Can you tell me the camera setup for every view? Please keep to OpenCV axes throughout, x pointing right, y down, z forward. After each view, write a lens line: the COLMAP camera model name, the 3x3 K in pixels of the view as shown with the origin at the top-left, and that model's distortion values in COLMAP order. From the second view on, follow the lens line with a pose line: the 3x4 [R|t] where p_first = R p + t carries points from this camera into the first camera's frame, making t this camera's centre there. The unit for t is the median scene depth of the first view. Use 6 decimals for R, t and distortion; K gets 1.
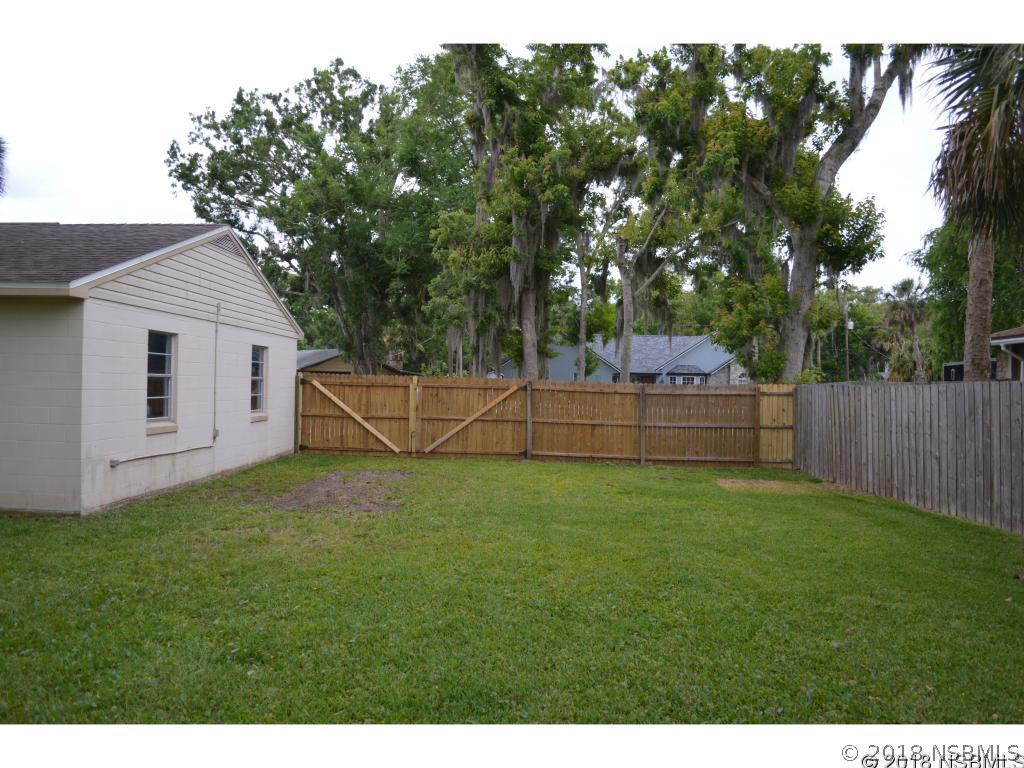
lens RADIAL K [[810.1, 0, 512.0], [0, 810.1, 384.0], [0, 0, 1]] dist [-0.000114, 0.001931]
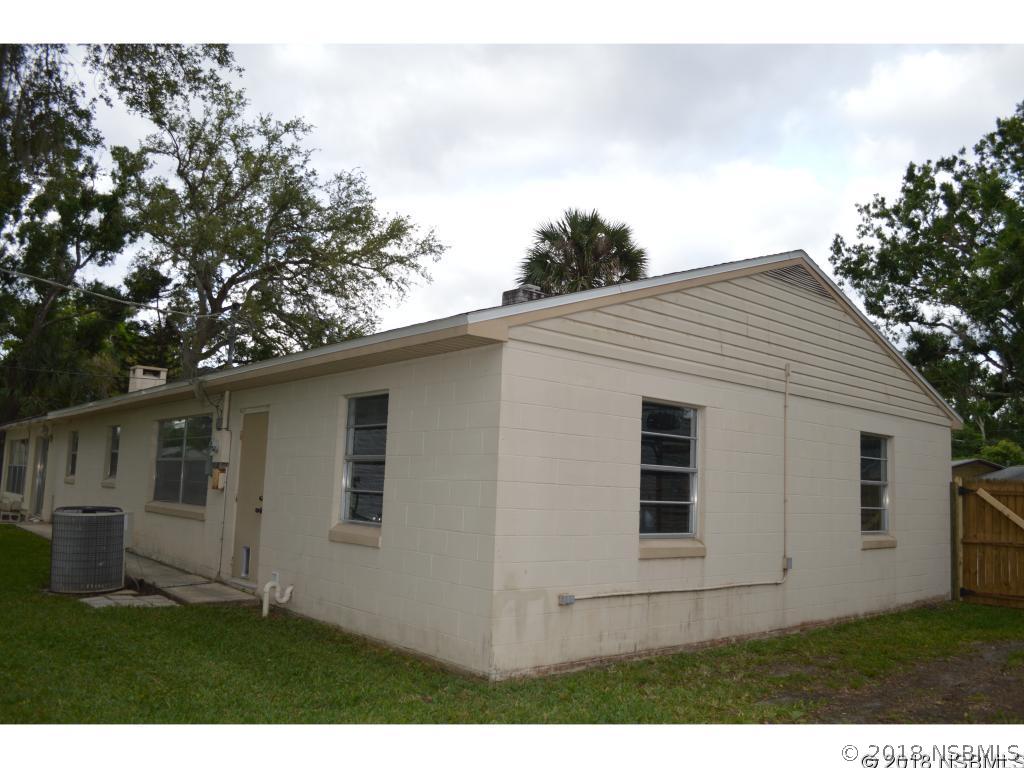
lens RADIAL K [[807.1, 0, 511.8], [0, 807.1, 403.4], [0, 0, 1]] dist [-0.005517, -0.103989]
pose [[0.671501, -0.077101, -0.736981, -0.010359], [-0.019535, 0.992384, -0.121620, 0.005853], [0.740746, 0.096065, 0.664881, 0.140869]]
